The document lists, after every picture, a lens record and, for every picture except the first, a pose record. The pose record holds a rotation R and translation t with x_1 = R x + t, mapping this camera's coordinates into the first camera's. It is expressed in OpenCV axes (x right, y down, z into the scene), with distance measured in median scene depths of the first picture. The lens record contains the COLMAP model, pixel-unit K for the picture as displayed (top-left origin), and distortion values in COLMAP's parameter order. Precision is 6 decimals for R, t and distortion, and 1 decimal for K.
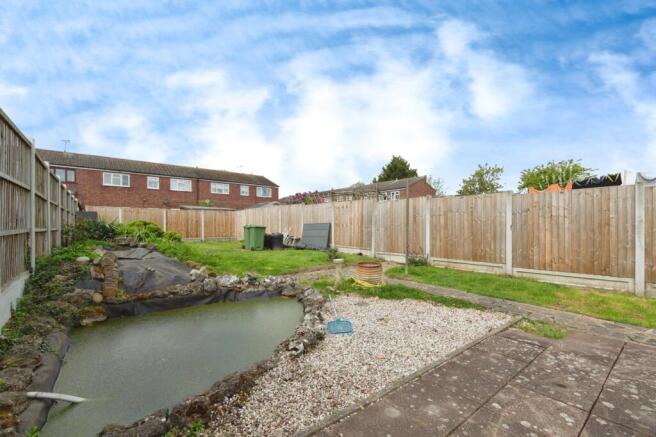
lens RADIAL K [[289.8, 0, 328.0], [0, 289.8, 218.5], [0, 0, 1]] dist [0.000337, 0.000032]
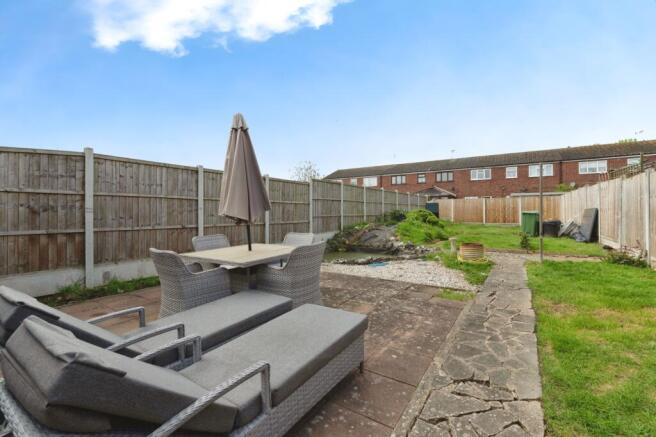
lens RADIAL K [[285.0, 0, 328.4], [0, 285.0, 202.9], [0, 0, 1]] dist [0.000130, 0.000015]
pose [[0.315098, -0.035718, -0.948387, 0.201211], [0.029133, 0.999185, -0.027951, 0.000266], [0.948612, -0.018822, 0.315881, 0.011610]]
